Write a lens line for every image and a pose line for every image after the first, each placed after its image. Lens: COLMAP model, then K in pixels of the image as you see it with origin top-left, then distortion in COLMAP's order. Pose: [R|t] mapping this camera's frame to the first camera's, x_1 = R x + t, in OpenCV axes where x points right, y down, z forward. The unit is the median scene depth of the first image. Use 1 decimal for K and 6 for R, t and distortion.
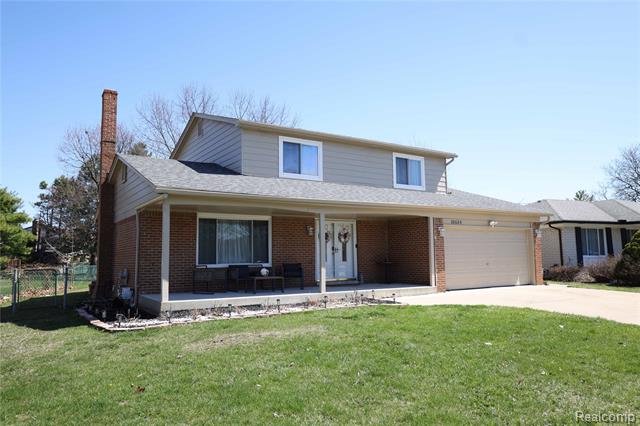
lens RADIAL K [[460.3, 0, 314.7], [0, 460.3, 225.9], [0, 0, 1]] dist [0.041274, 0.001049]
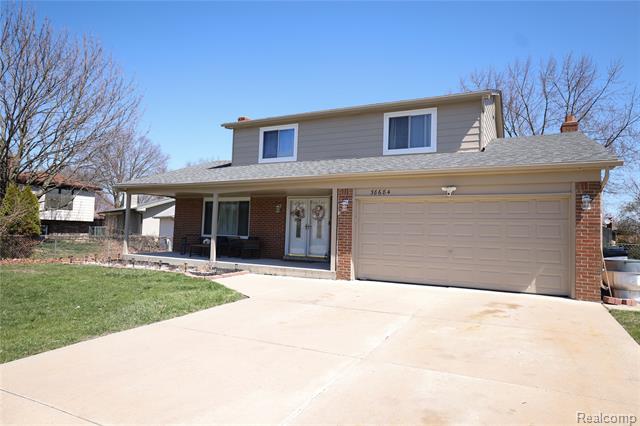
lens RADIAL K [[425.9, 0, 306.4], [0, 425.9, 205.4], [0, 0, 1]] dist [0.002323, 0.004190]
pose [[0.473157, -0.031657, -0.880409, 0.893238], [0.021536, 0.999471, -0.024364, 0.028410], [0.880715, -0.007433, 0.473589, 0.571731]]
